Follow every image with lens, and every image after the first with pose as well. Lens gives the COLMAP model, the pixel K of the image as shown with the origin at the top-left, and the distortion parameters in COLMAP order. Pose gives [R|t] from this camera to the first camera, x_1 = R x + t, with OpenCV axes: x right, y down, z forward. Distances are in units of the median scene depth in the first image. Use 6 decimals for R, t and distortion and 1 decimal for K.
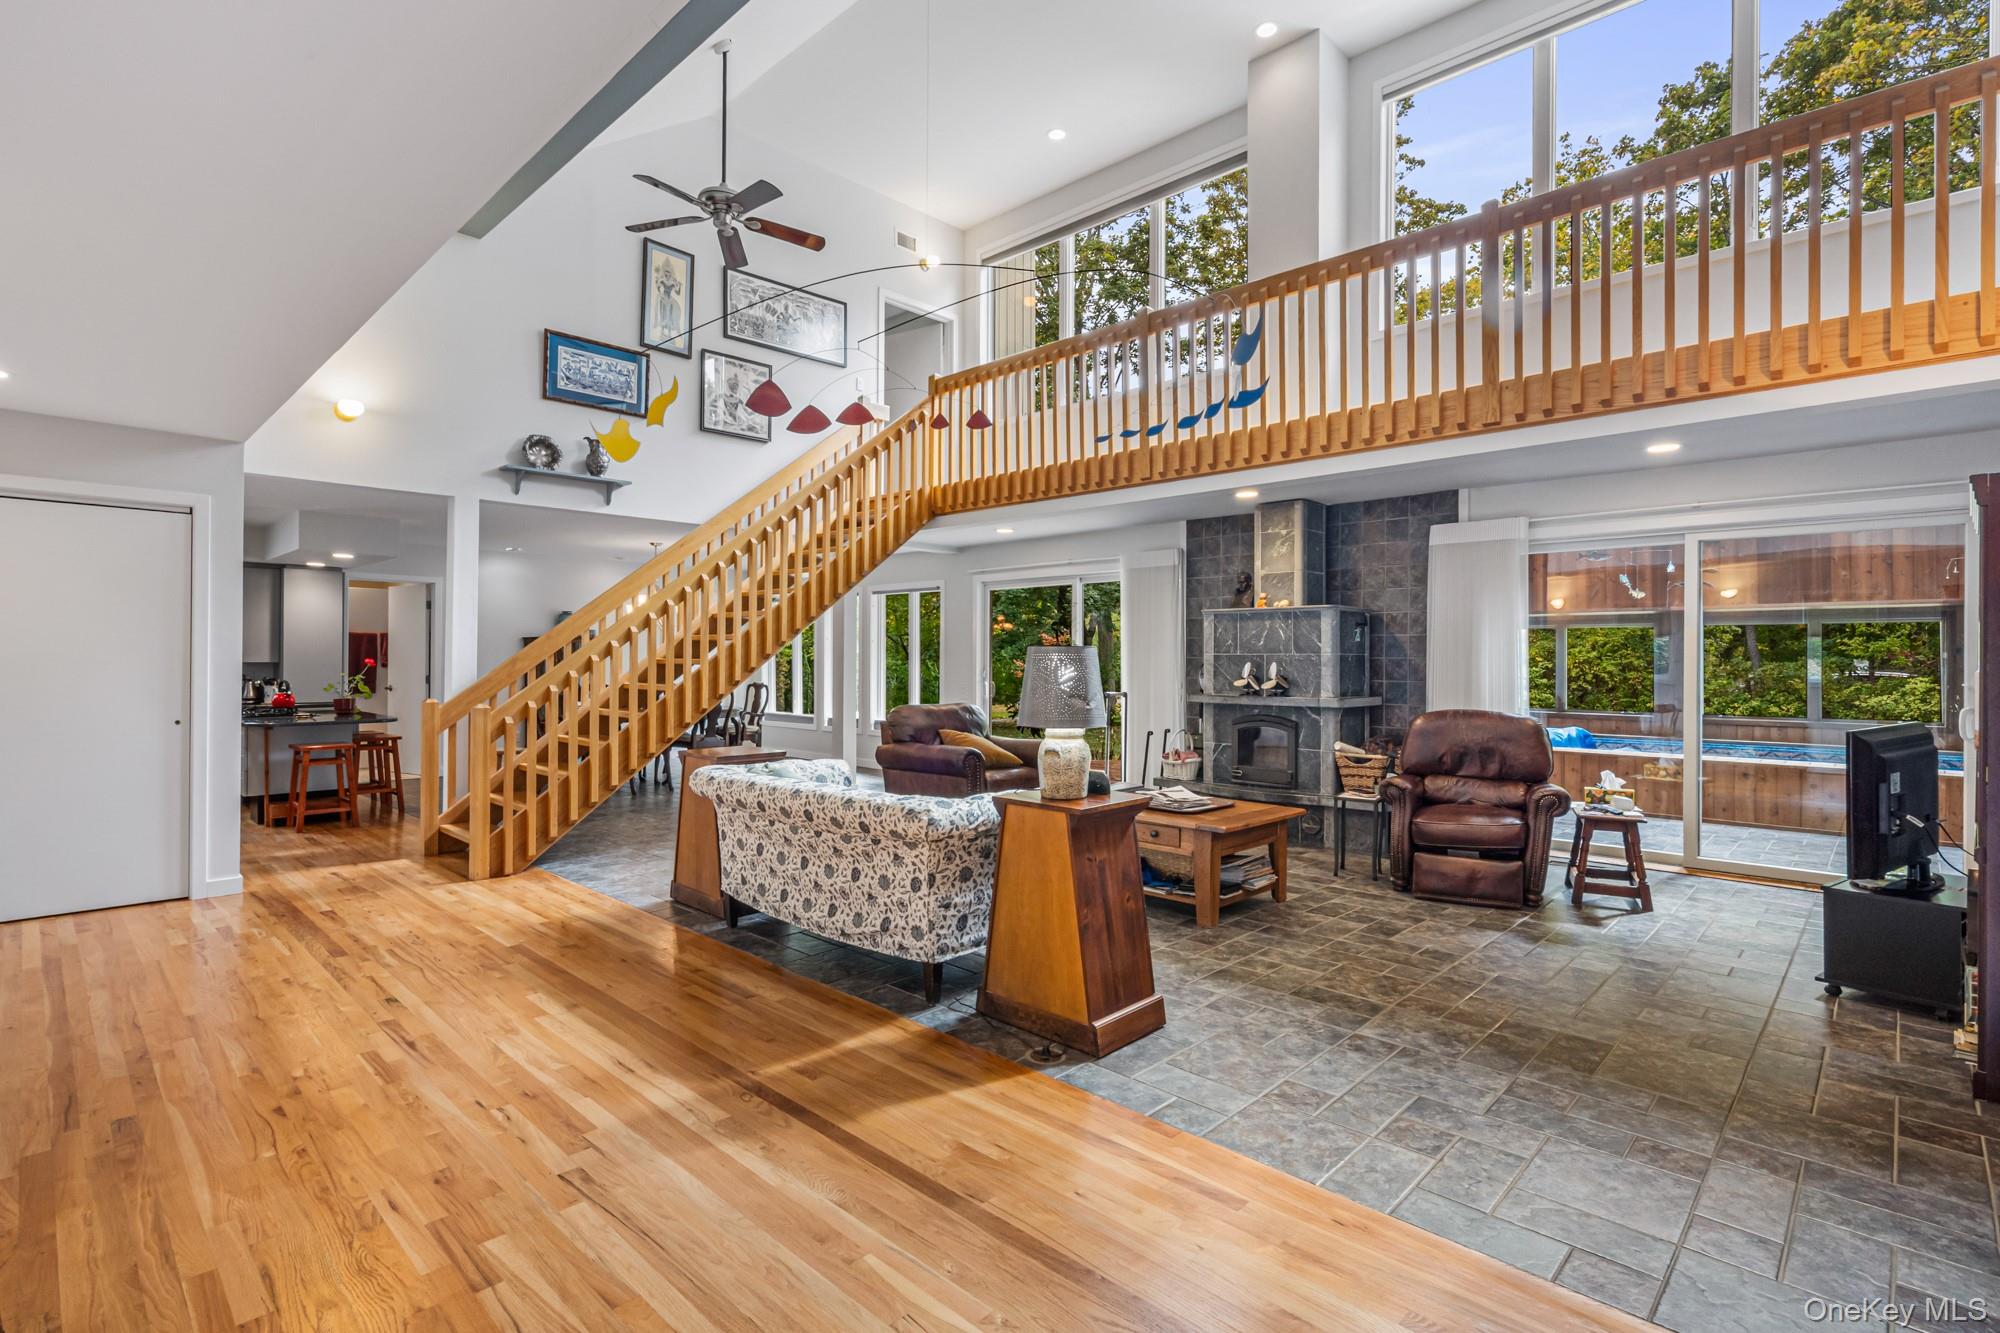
lens RADIAL K [[918.8, 0, 1008.6], [0, 918.8, 654.0], [0, 0, 1]] dist [0.002039, -0.000181]
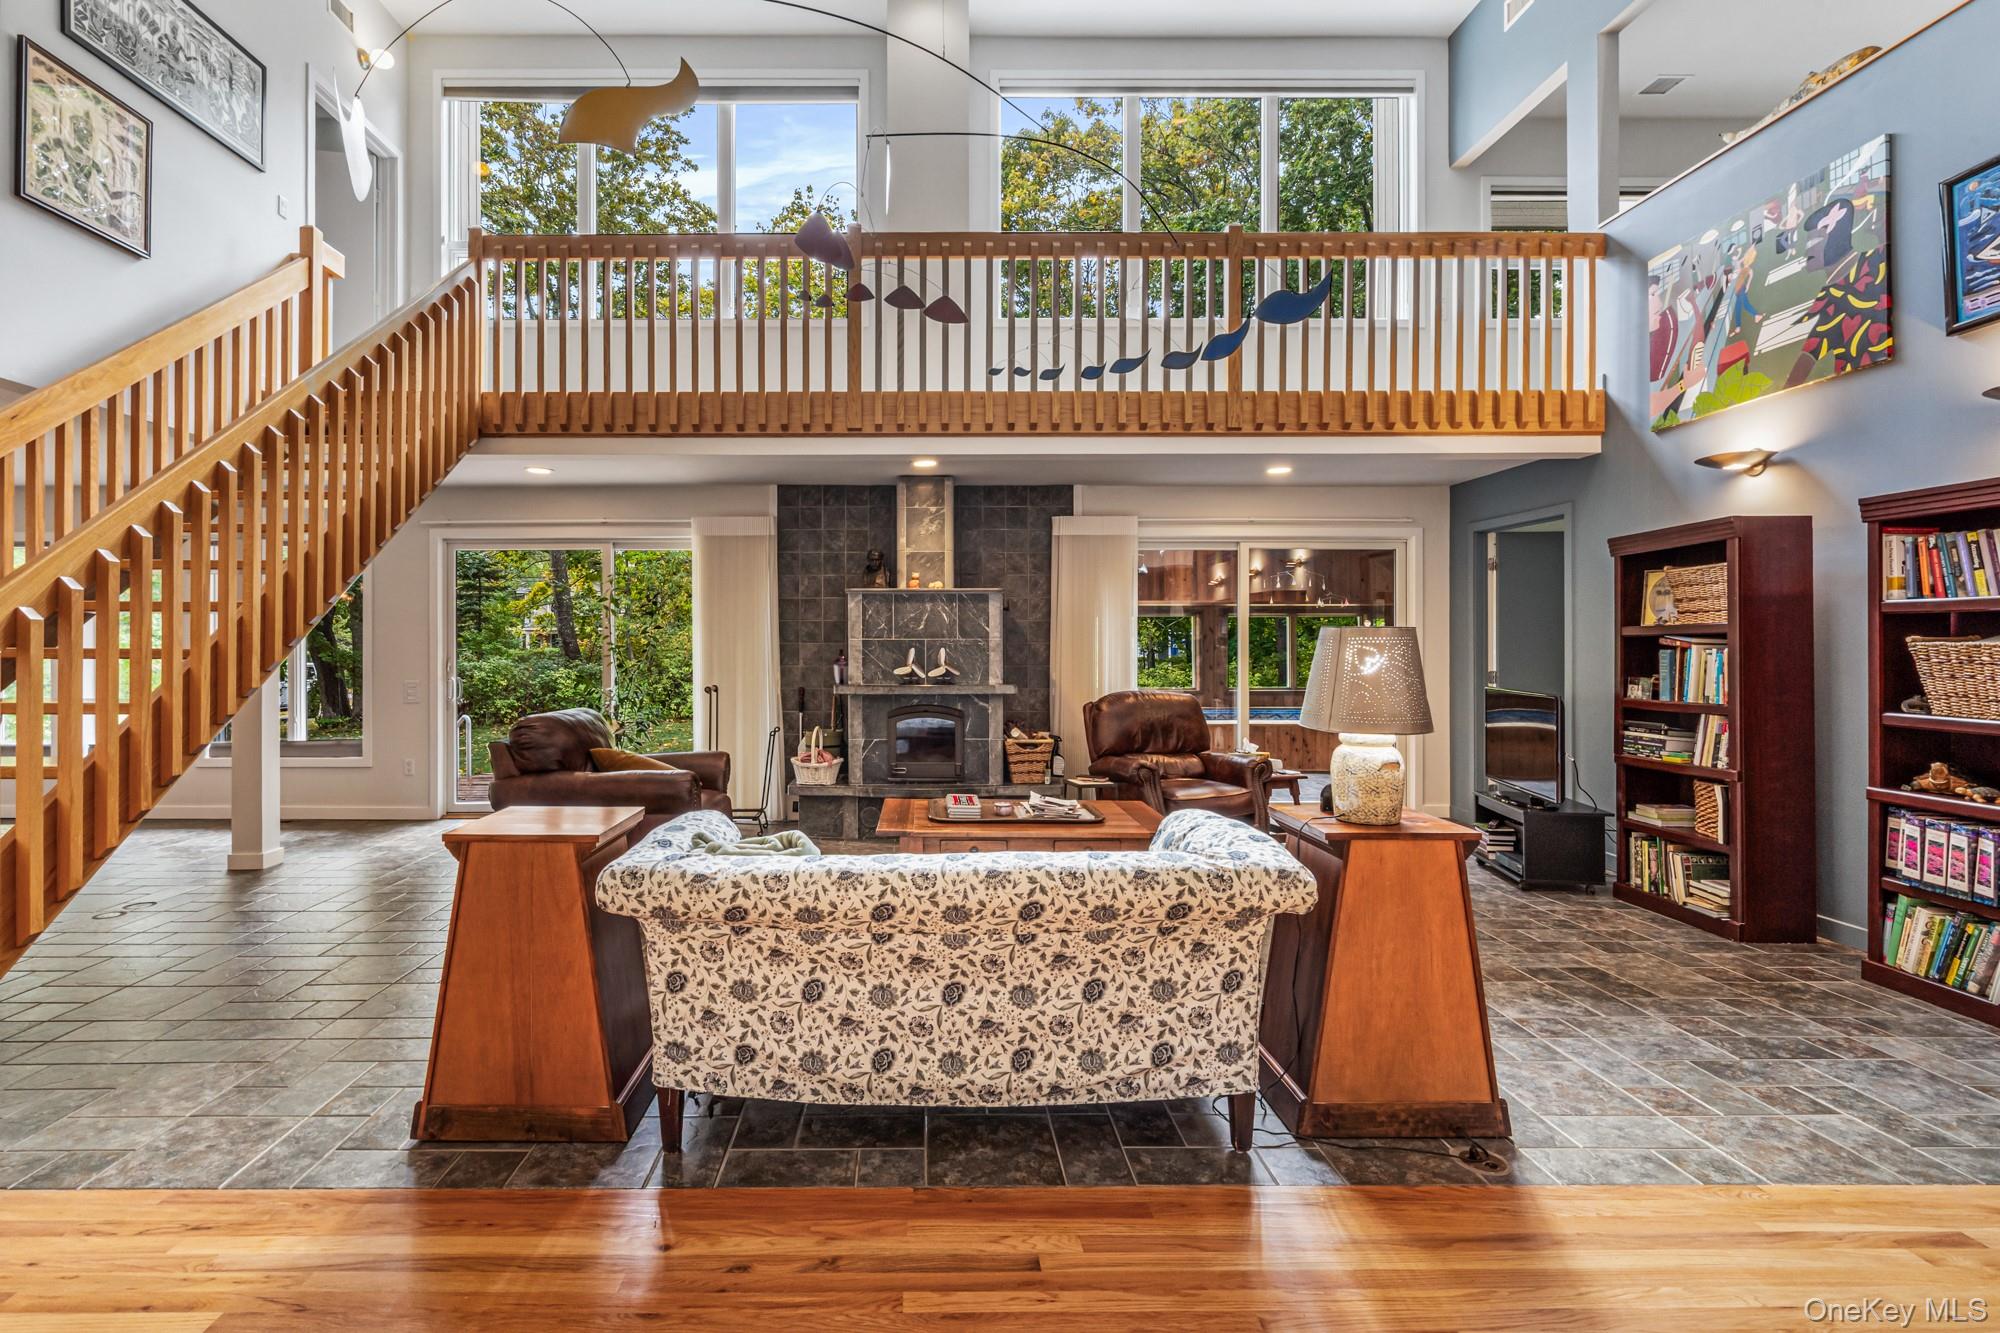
lens RADIAL K [[918.8, 0, 947.0], [0, 918.8, 639.5], [0, 0, 1]] dist [0.002039, -0.000181]
pose [[0.731002, -0.000229, 0.682375, -0.342209], [0.000704, 1.000000, -0.000418, 0.001100], [-0.682375, 0.000786, 0.731002, 0.314518]]
